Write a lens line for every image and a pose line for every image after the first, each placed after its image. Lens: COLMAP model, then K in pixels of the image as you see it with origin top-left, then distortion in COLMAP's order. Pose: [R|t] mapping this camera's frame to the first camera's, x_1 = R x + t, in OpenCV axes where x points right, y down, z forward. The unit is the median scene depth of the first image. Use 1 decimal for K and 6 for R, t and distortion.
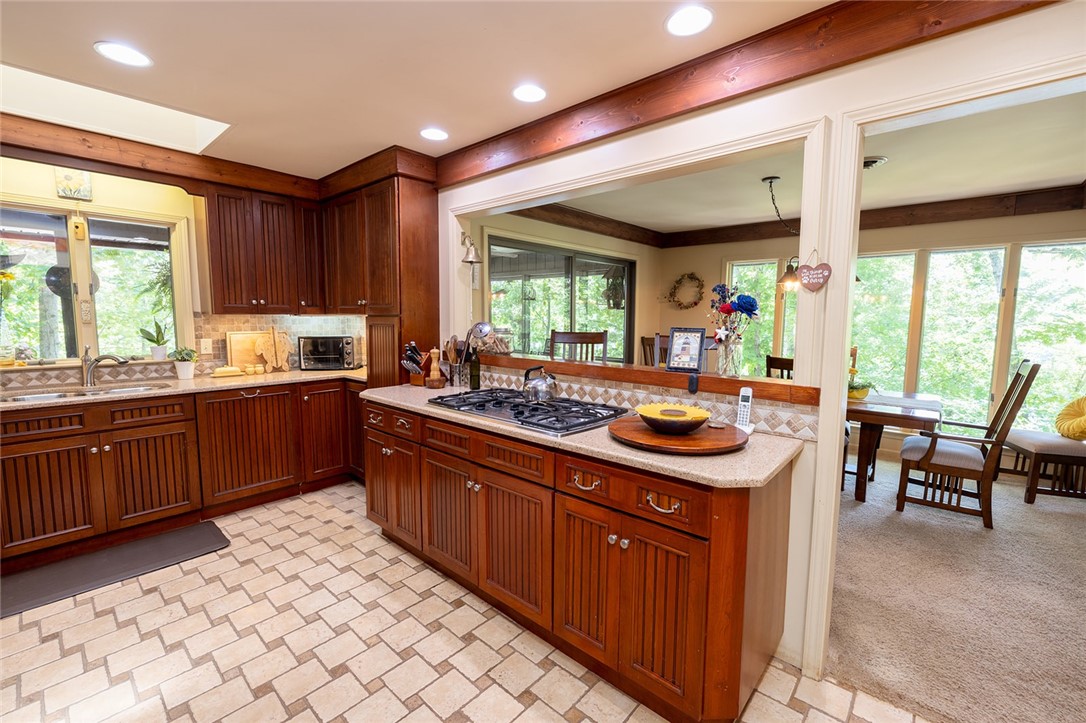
lens RADIAL K [[456.4, 0, 547.9], [0, 456.4, 362.0], [0, 0, 1]] dist [0.000979, -0.000287]
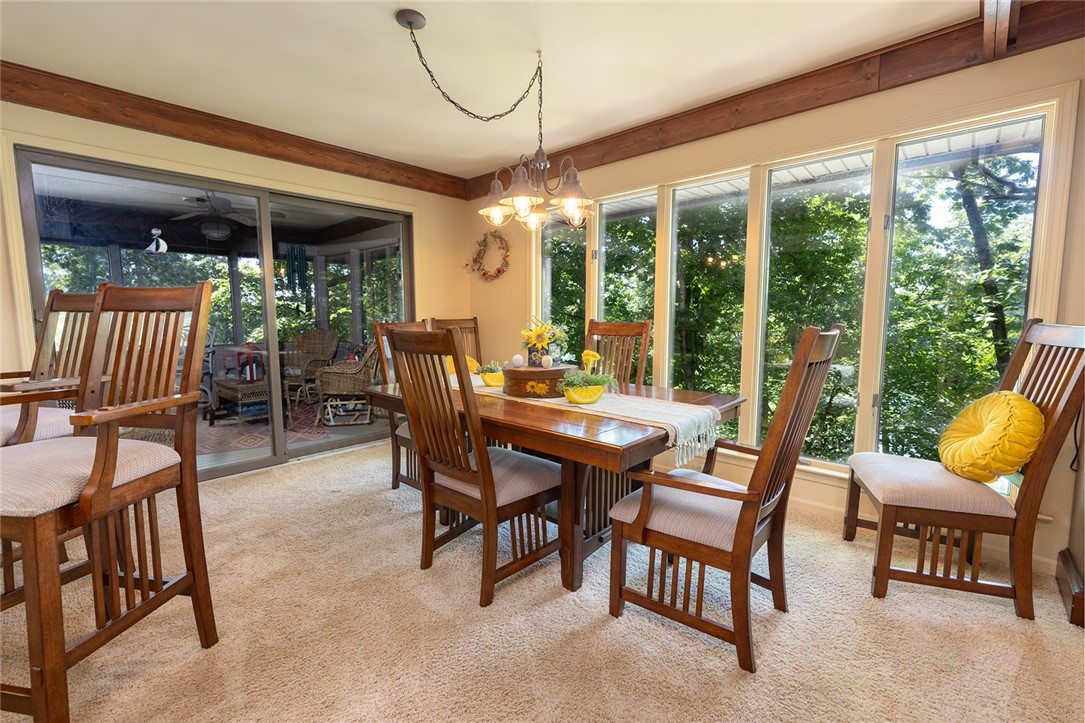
lens RADIAL K [[456.0, 0, 535.6], [0, 456.0, 359.6], [0, 0, 1]] dist [0.000979, -0.000287]
pose [[0.999228, -0.007578, -0.038538, 0.694937], [0.007359, 0.999956, -0.005833, 0.031370], [0.038581, 0.005545, 0.999240, 0.459607]]
